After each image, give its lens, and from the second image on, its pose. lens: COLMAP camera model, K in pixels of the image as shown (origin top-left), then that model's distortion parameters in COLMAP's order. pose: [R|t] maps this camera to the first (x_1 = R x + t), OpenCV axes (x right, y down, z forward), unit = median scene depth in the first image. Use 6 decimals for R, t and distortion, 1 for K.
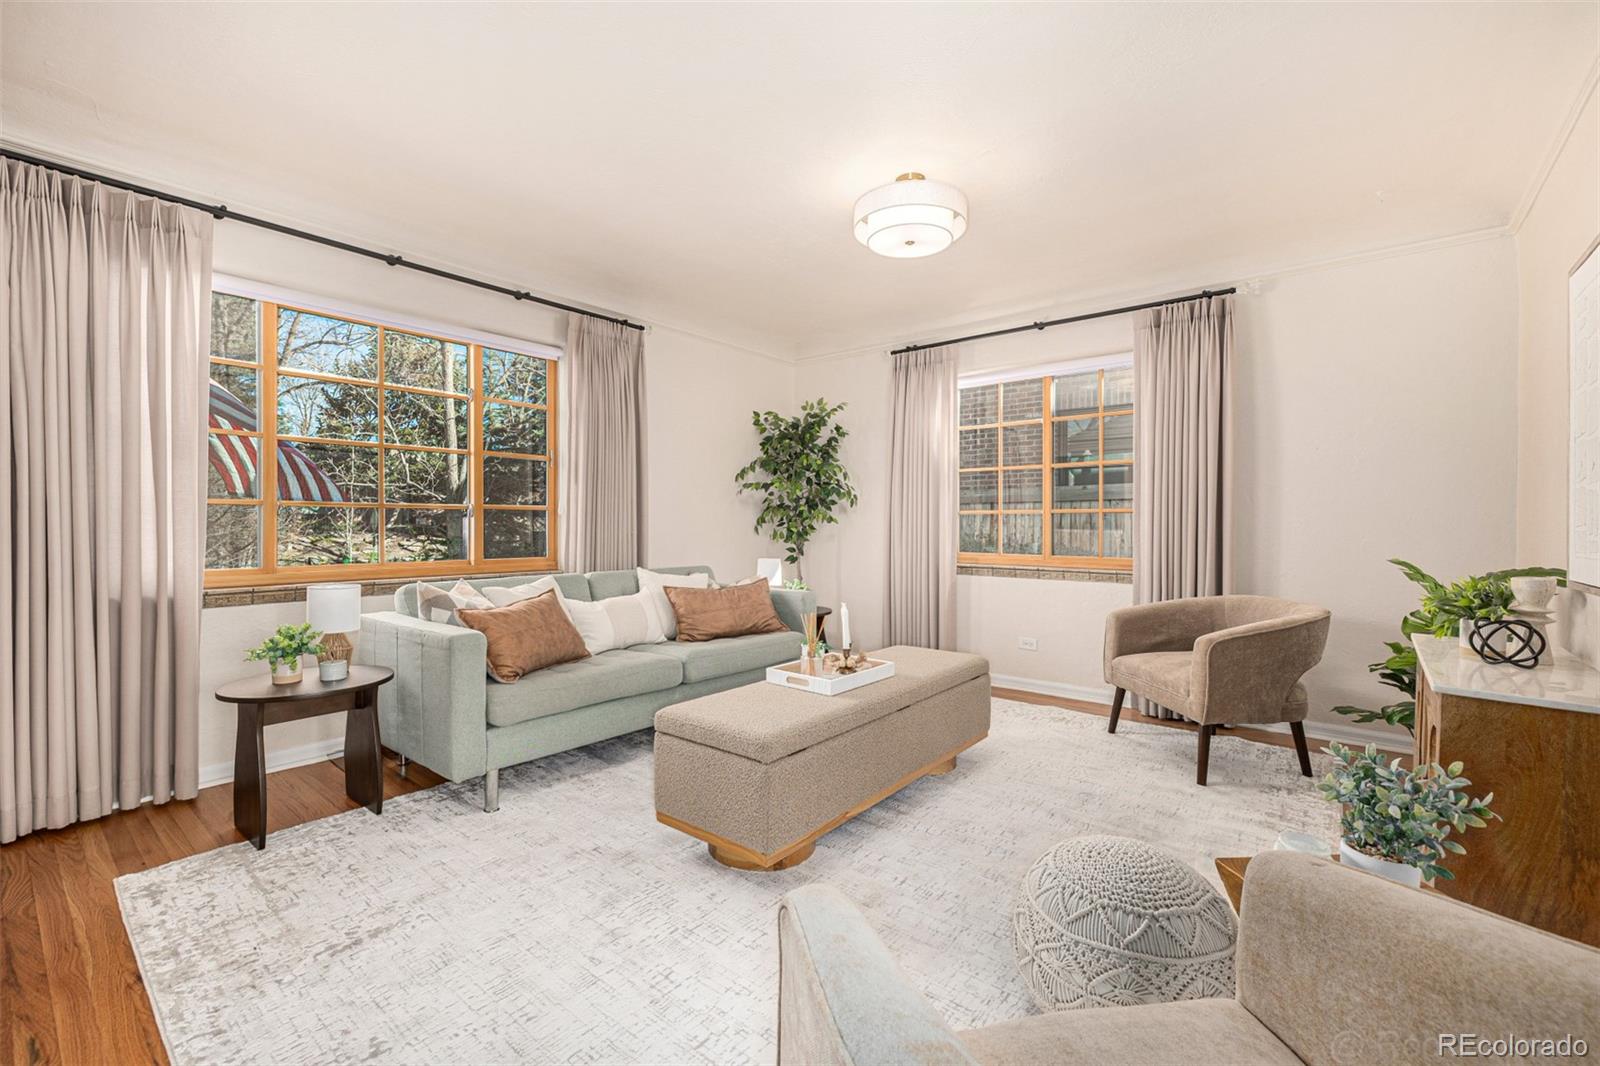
lens RADIAL K [[673.0, 0, 794.6], [0, 673.0, 525.4], [0, 0, 1]] dist [0.002783, 0.000190]
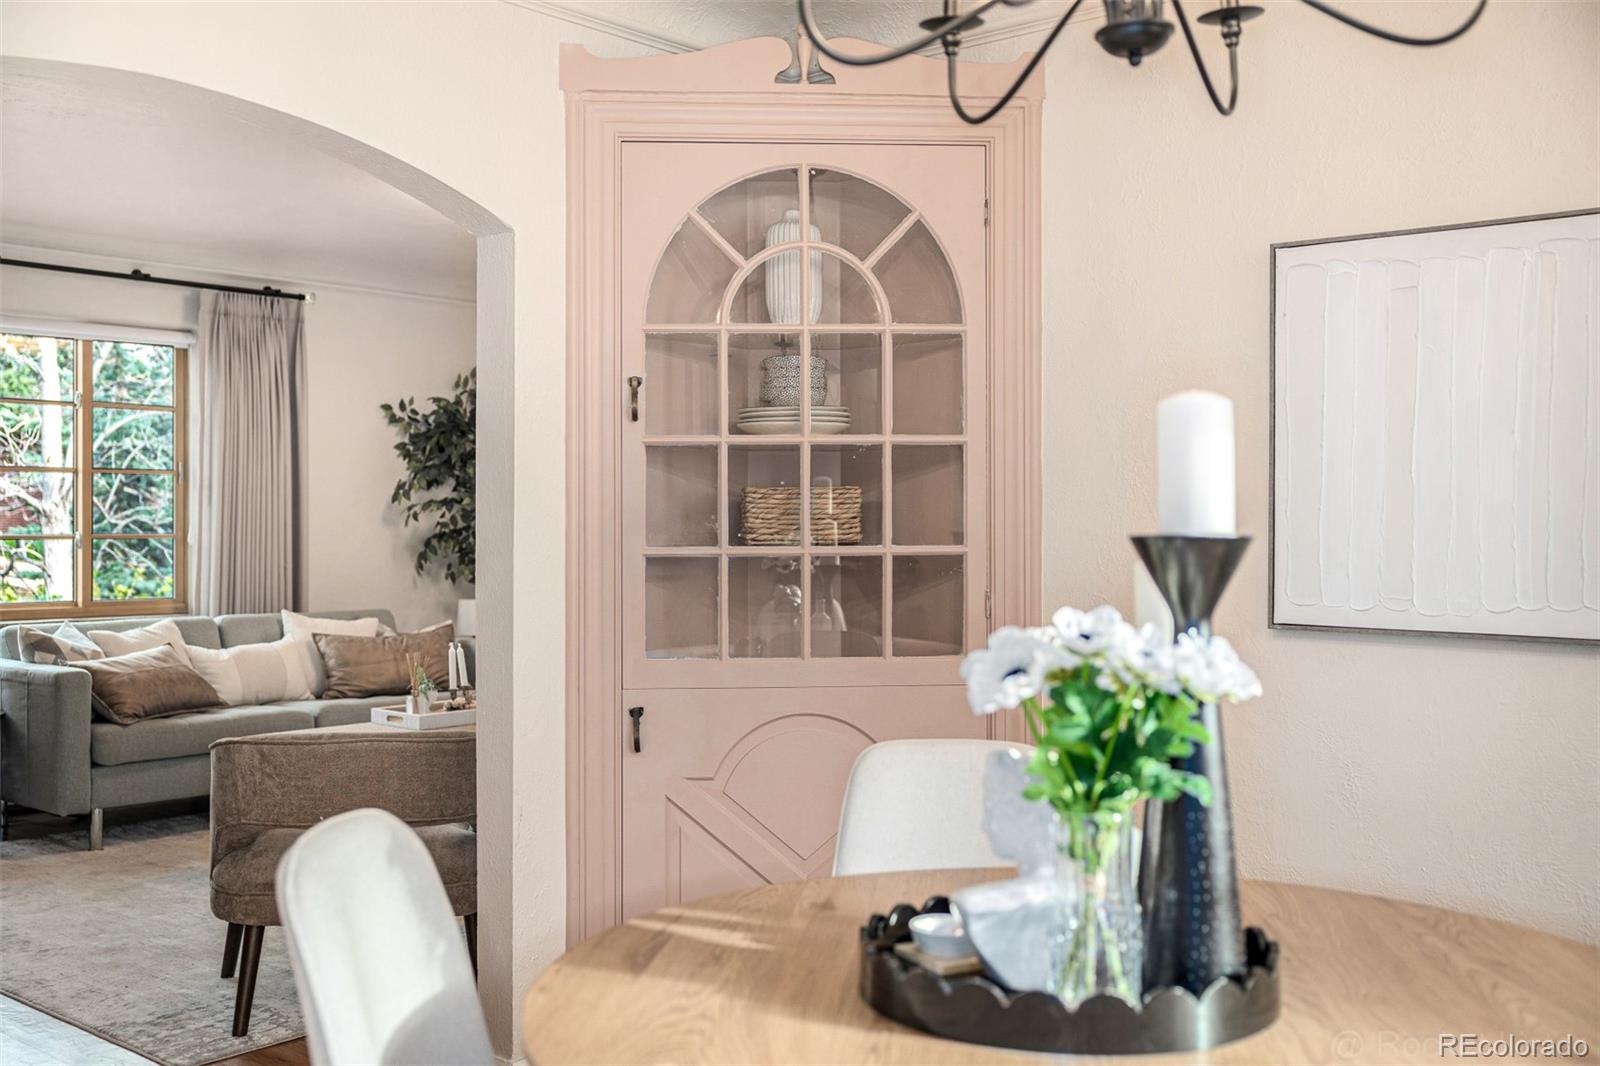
lens RADIAL K [[1605.3, 0, 792.9], [0, 1605.3, 516.7], [0, 0, 1]] dist [0.042936, -0.011523]
pose [[0.999449, 0.001022, -0.033170, 0.463595], [-0.001186, 0.999987, -0.004909, -0.042589], [0.033165, 0.004946, 0.999438, -0.957648]]
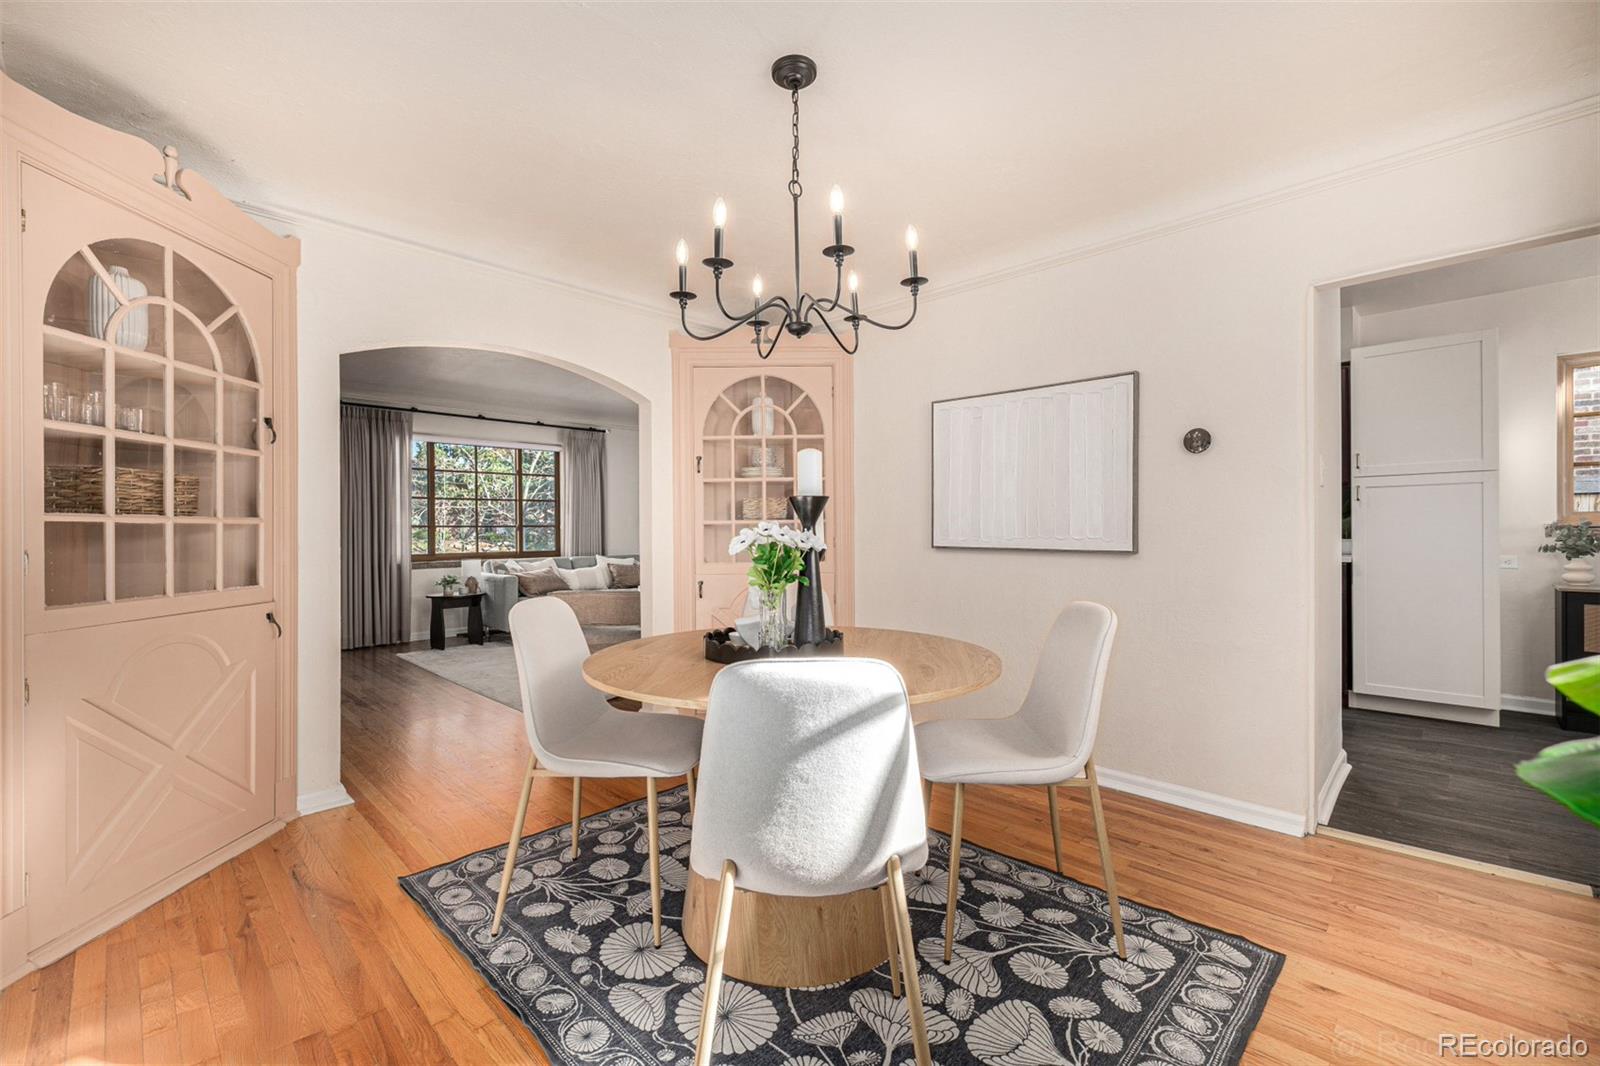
lens RADIAL K [[673.0, 0, 794.6], [0, 673.0, 525.4], [0, 0, 1]] dist [0.002783, 0.000190]
pose [[0.996584, -0.006775, -0.082312, 0.560758], [0.006780, 0.999977, -0.000220, -0.022848], [0.082312, -0.000339, 0.996607, -1.033273]]
